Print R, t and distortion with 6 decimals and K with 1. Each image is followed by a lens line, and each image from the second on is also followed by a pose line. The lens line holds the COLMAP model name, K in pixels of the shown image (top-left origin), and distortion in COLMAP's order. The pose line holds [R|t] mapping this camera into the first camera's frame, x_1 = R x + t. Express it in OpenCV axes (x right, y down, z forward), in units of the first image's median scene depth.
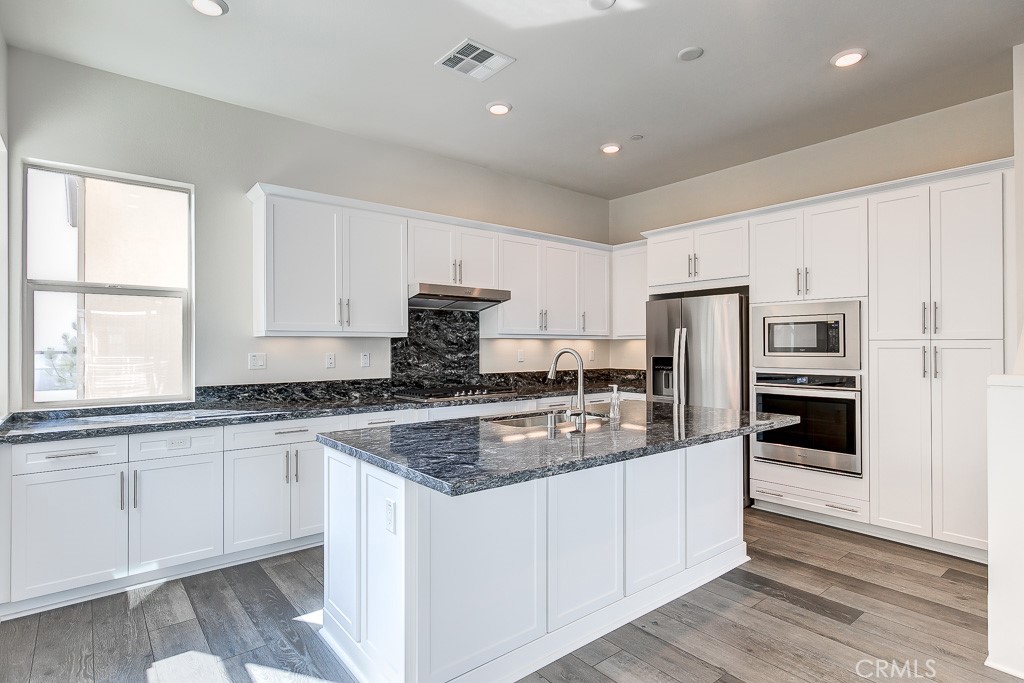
lens RADIAL K [[525.4, 0, 506.4], [0, 525.4, 343.1], [0, 0, 1]] dist [0.001302, -0.002500]
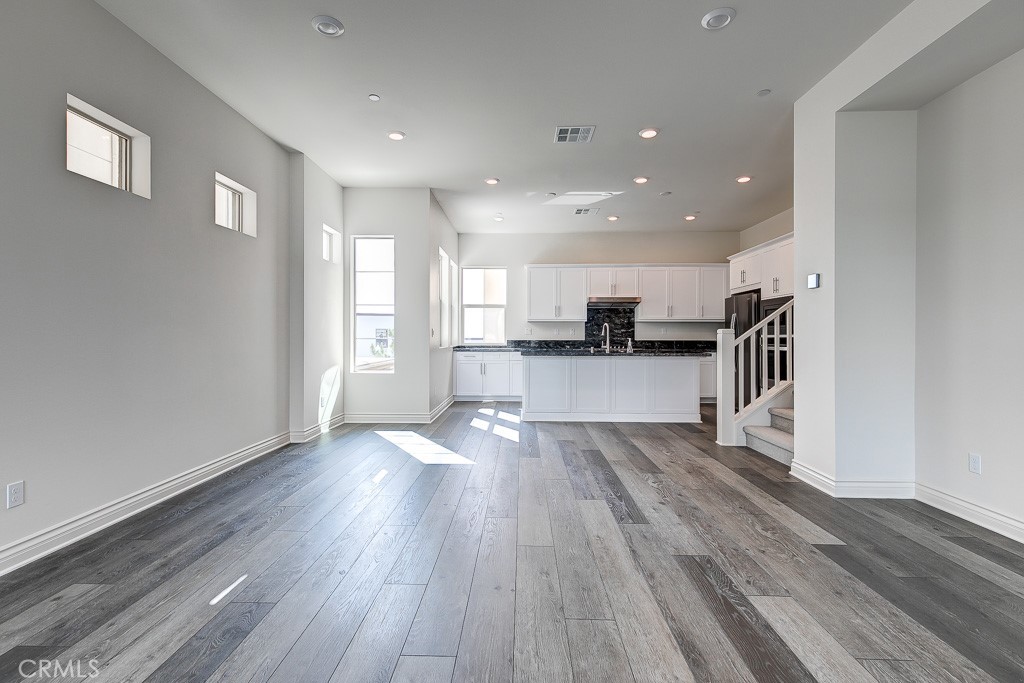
lens RADIAL K [[466.4, 0, 507.8], [0, 466.4, 337.5], [0, 0, 1]] dist [0.010285, -0.002893]
pose [[0.761842, 0.005235, -0.647742, 0.819881], [-0.001293, 0.999978, 0.006560, 0.043609], [0.647762, -0.004160, 0.761832, -0.709430]]
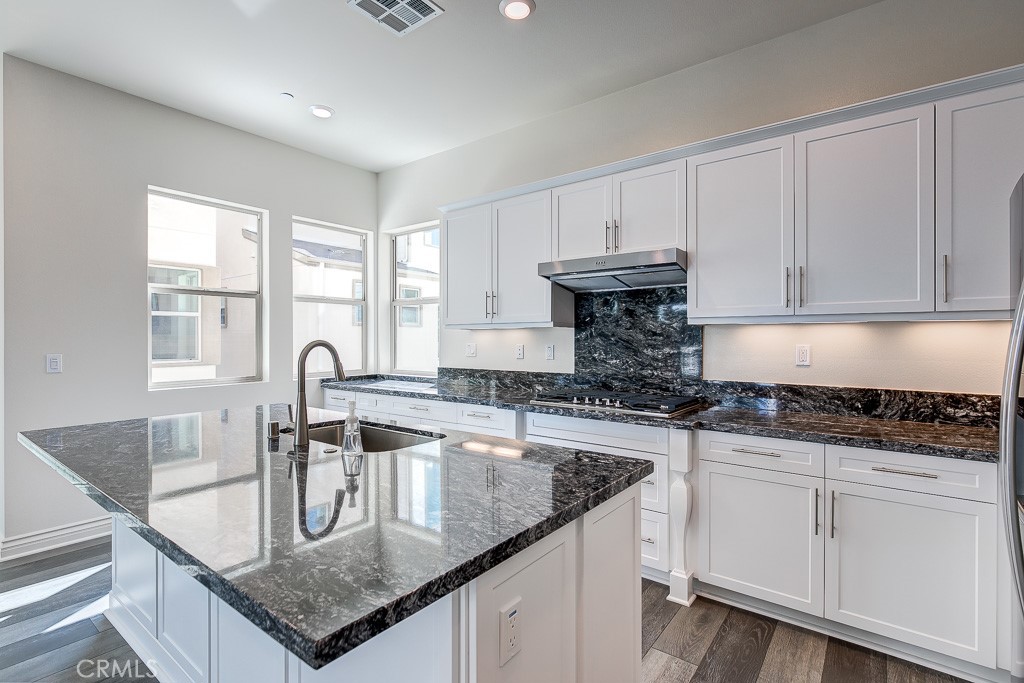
lens RADIAL K [[474.3, 0, 516.5], [0, 474.3, 338.1], [0, 0, 1]] dist [-0.001596, -0.001551]
pose [[0.242651, 0.000993, -0.970113, 0.540777], [0.005162, 0.999984, 0.002314, 0.004295], [0.970100, -0.005570, 0.242642, 0.736391]]
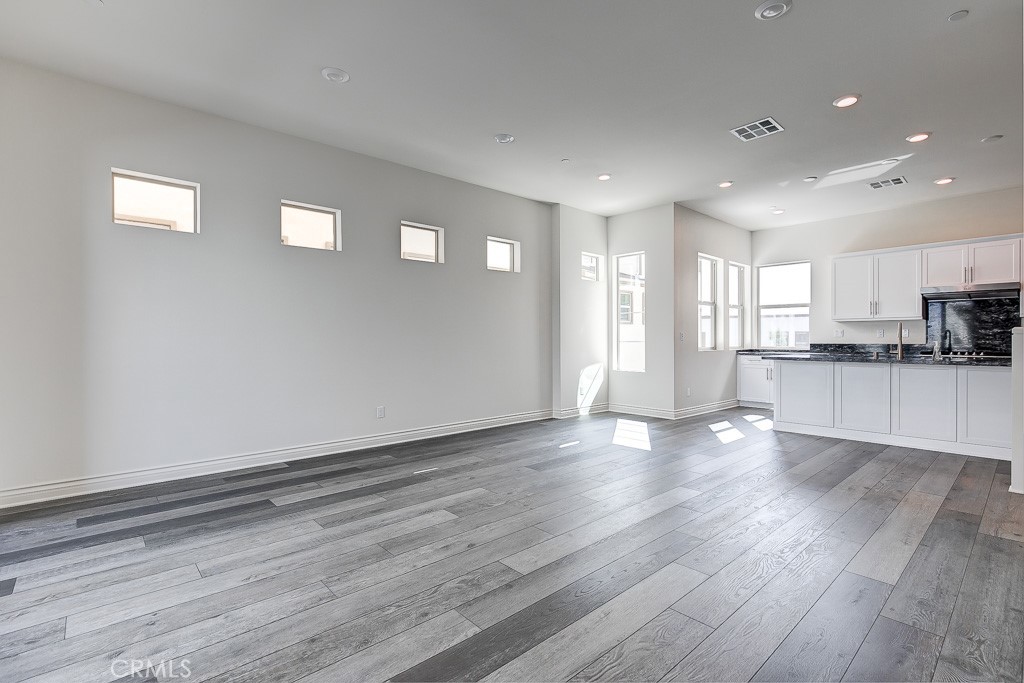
lens RADIAL K [[474.3, 0, 510.8], [0, 474.3, 340.0], [0, 0, 1]] dist [-0.001596, -0.001551]
pose [[0.059653, 0.001408, -0.998218, 1.237018], [0.004423, 0.999989, 0.001675, 0.046274], [0.998209, -0.004515, 0.059646, -0.415406]]
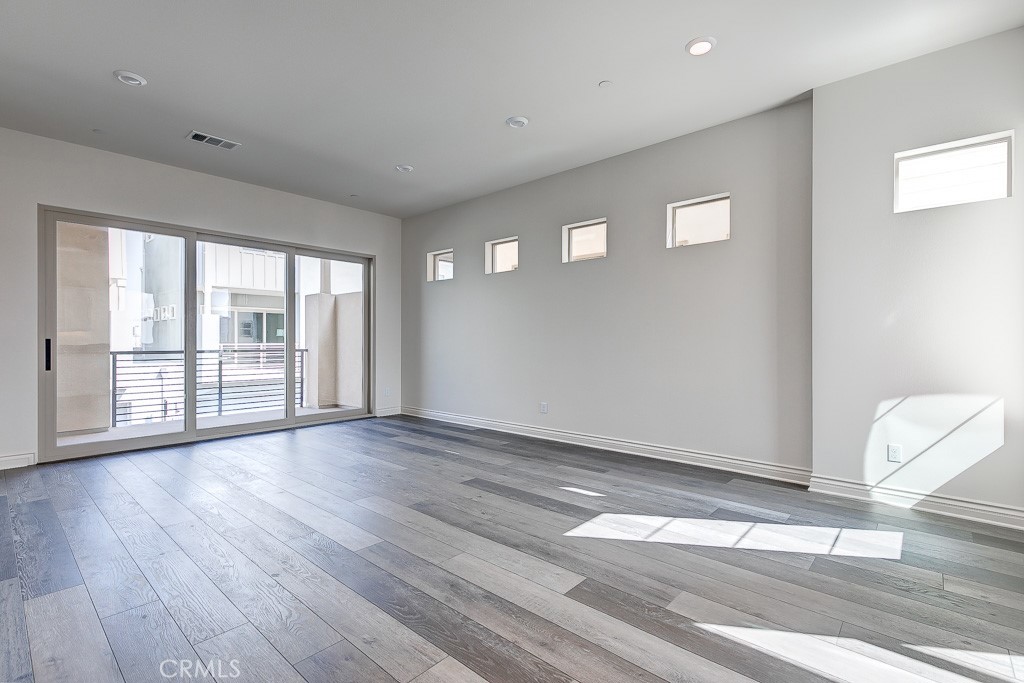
lens RADIAL K [[466.4, 0, 508.9], [0, 466.4, 345.8], [0, 0, 1]] dist [0.010285, -0.002893]
pose [[-0.985889, 0.001149, -0.167398, 0.361856], [0.000356, 0.999989, 0.004767, 0.048362], [0.167401, 0.004640, -0.985878, 0.563349]]
